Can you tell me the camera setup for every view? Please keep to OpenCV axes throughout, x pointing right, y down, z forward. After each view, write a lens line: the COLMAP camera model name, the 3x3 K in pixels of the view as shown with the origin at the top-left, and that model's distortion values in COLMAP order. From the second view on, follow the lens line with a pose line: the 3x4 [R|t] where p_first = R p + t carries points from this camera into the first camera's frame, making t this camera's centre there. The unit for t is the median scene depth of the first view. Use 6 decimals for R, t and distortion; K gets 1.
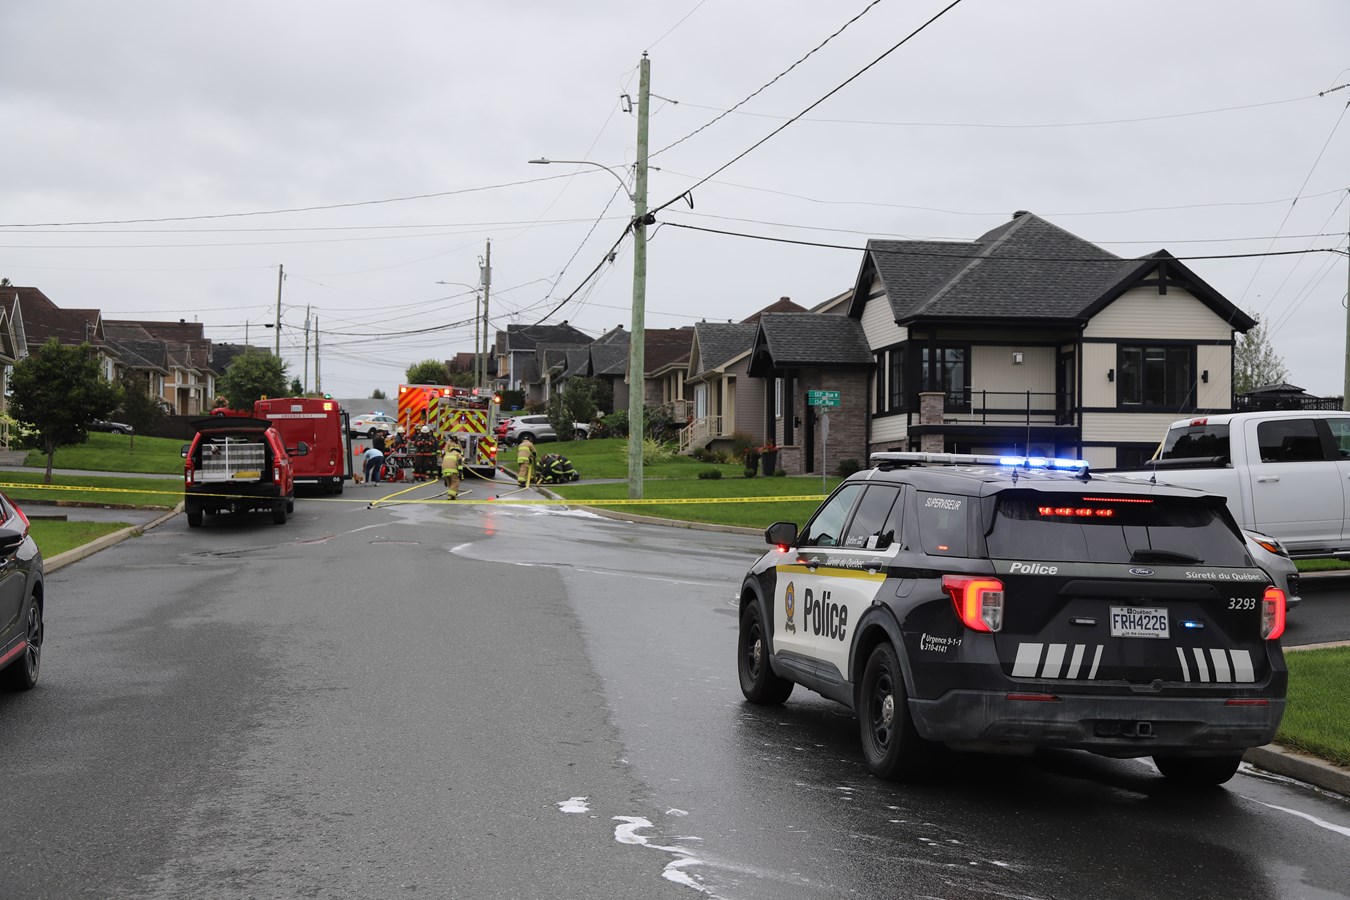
lens RADIAL K [[1791.9, 0, 675.0], [0, 1791.9, 450.0], [0, 0, 1]] dist [0.212687, 0.005162]
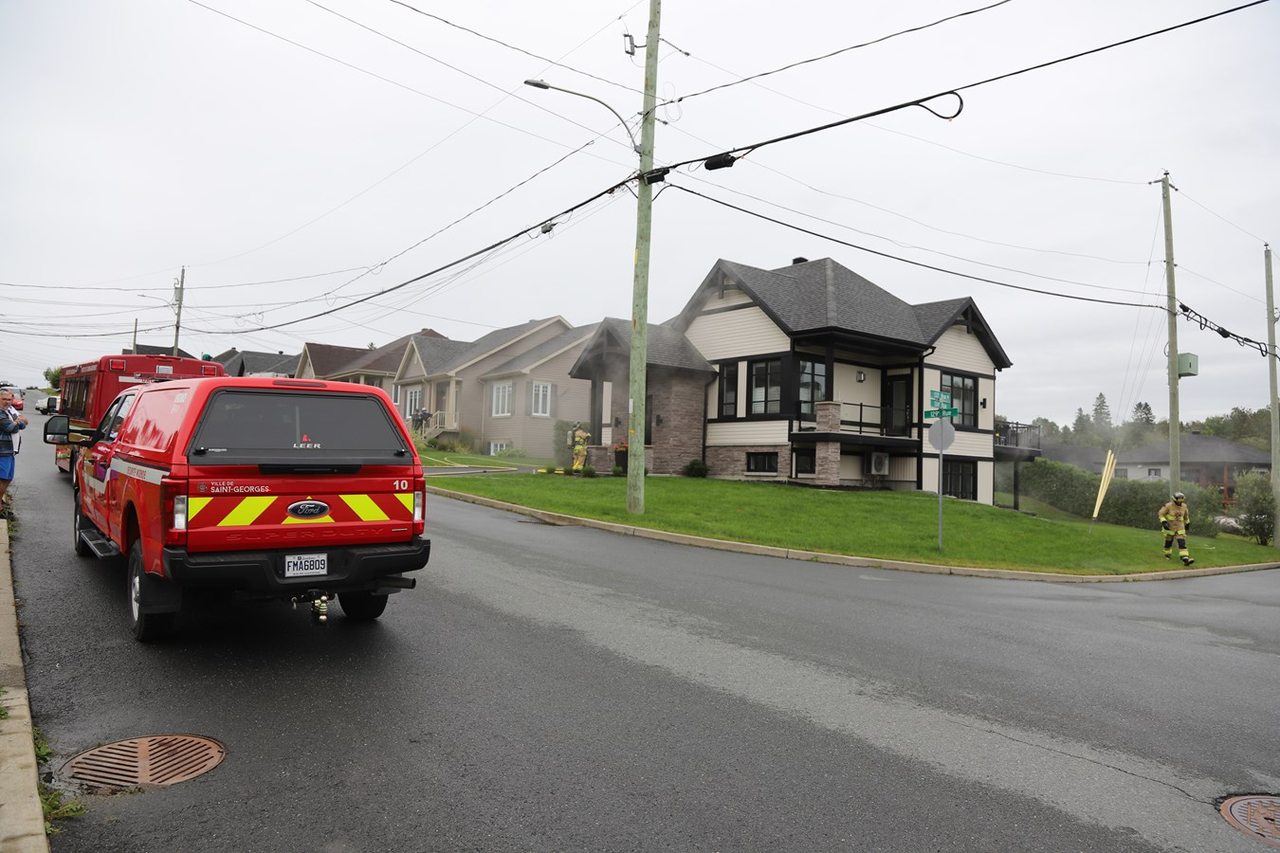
lens RADIAL K [[886.7, 0, 640.0], [0, 886.7, 426.5], [0, 0, 1]] dist [-0.117993, 0.059369]
pose [[0.882689, 0.047017, 0.467599, -0.190163], [-0.040772, 0.998893, -0.023474, -0.001053], [-0.468185, 0.001656, 0.883629, 0.583072]]
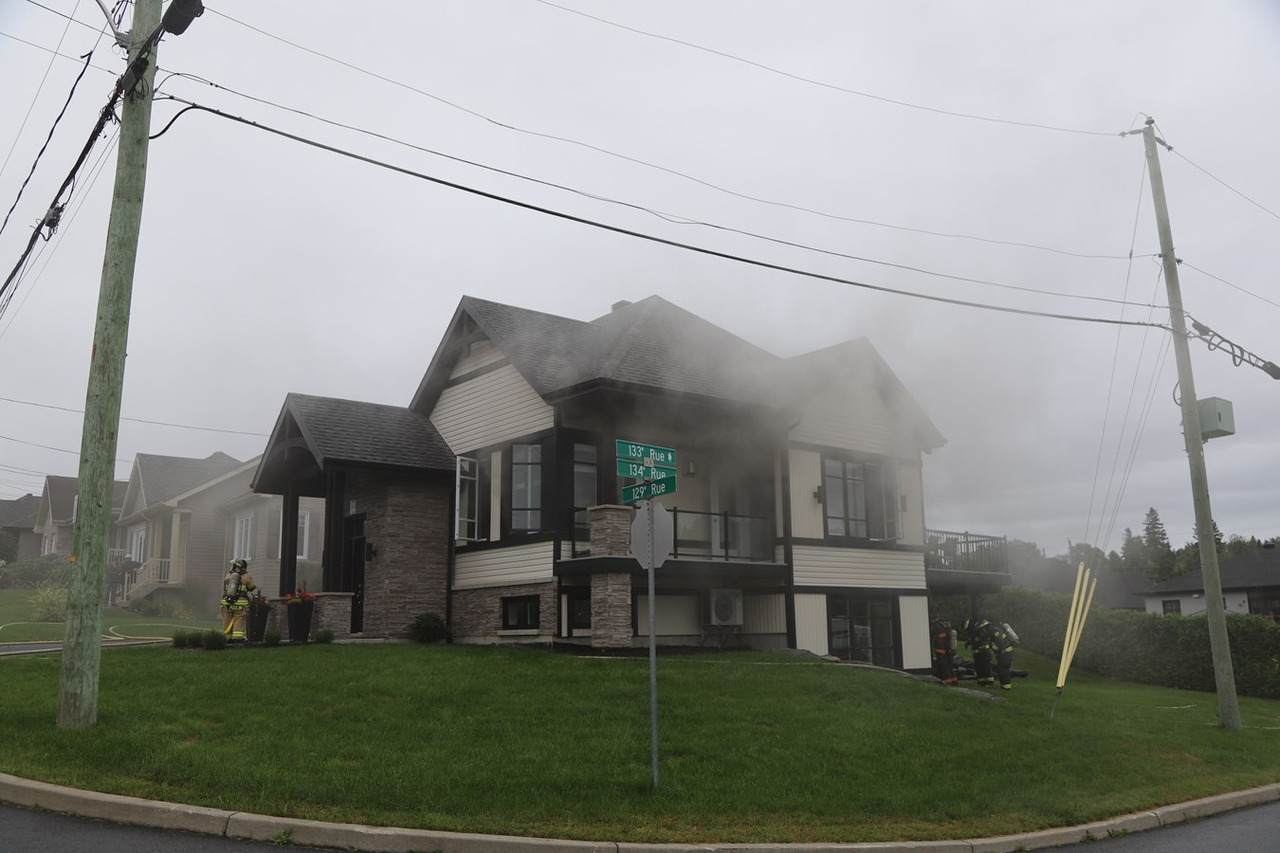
lens RADIAL K [[1043.3, 0, 640.0], [0, 1043.3, 426.5], [0, 0, 1]] dist [-0.072160, 0.084489]
pose [[0.873455, 0.078388, 0.480554, -0.024640], [0.003843, 0.985815, -0.167791, 0.001716], [-0.486890, 0.148405, 0.860763, 0.661785]]
